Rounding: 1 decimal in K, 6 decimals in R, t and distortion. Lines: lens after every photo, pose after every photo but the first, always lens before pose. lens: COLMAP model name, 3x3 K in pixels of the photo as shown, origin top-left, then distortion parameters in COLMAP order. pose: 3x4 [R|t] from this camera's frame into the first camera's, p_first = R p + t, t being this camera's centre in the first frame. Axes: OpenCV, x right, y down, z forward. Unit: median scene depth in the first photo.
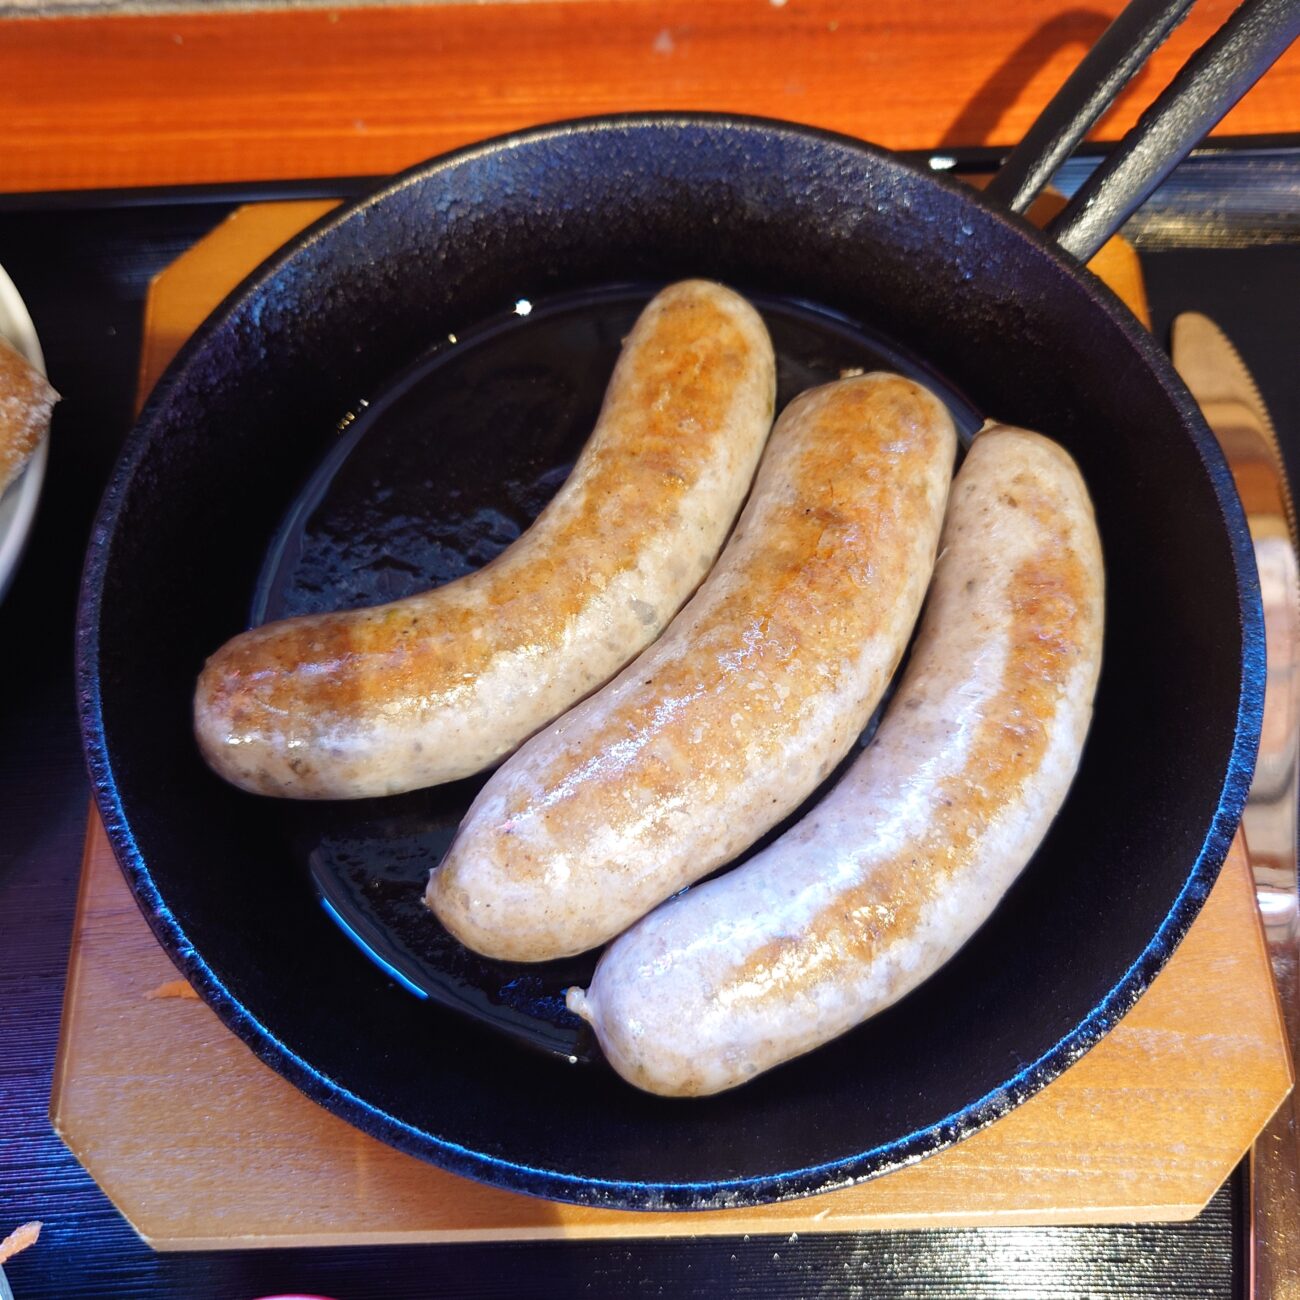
lens RADIAL K [[1266.0, 0, 649.2], [0, 1266.0, 666.5], [0, 0, 1]] dist [-0.018796, 0.017875]
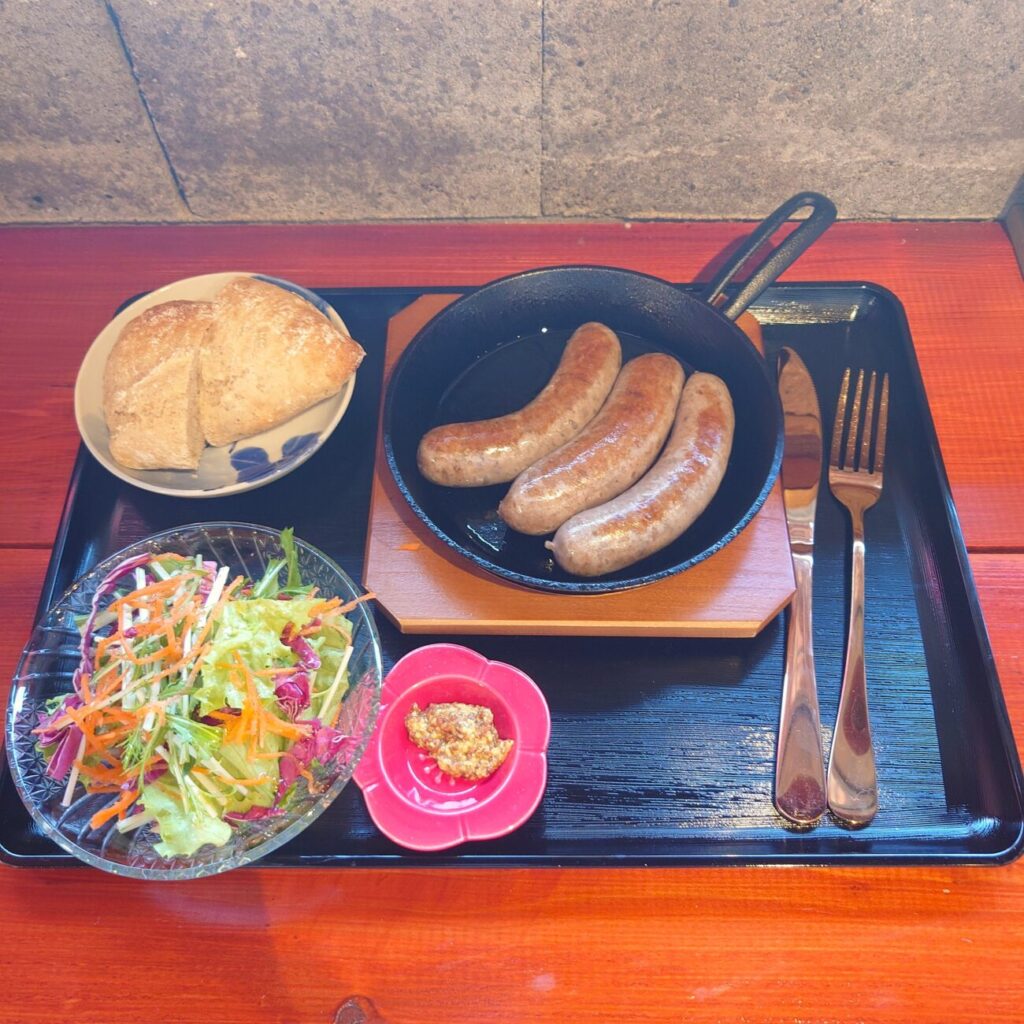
lens RADIAL K [[997.2, 0, 511.4], [0, 997.2, 525.0], [0, 0, 1]] dist [-0.018796, 0.017875]
pose [[0.998967, 0.036634, -0.026879, -0.077234], [-0.040753, 0.983993, -0.173487, 0.584508], [0.020094, 0.174403, 0.984469, -1.219417]]
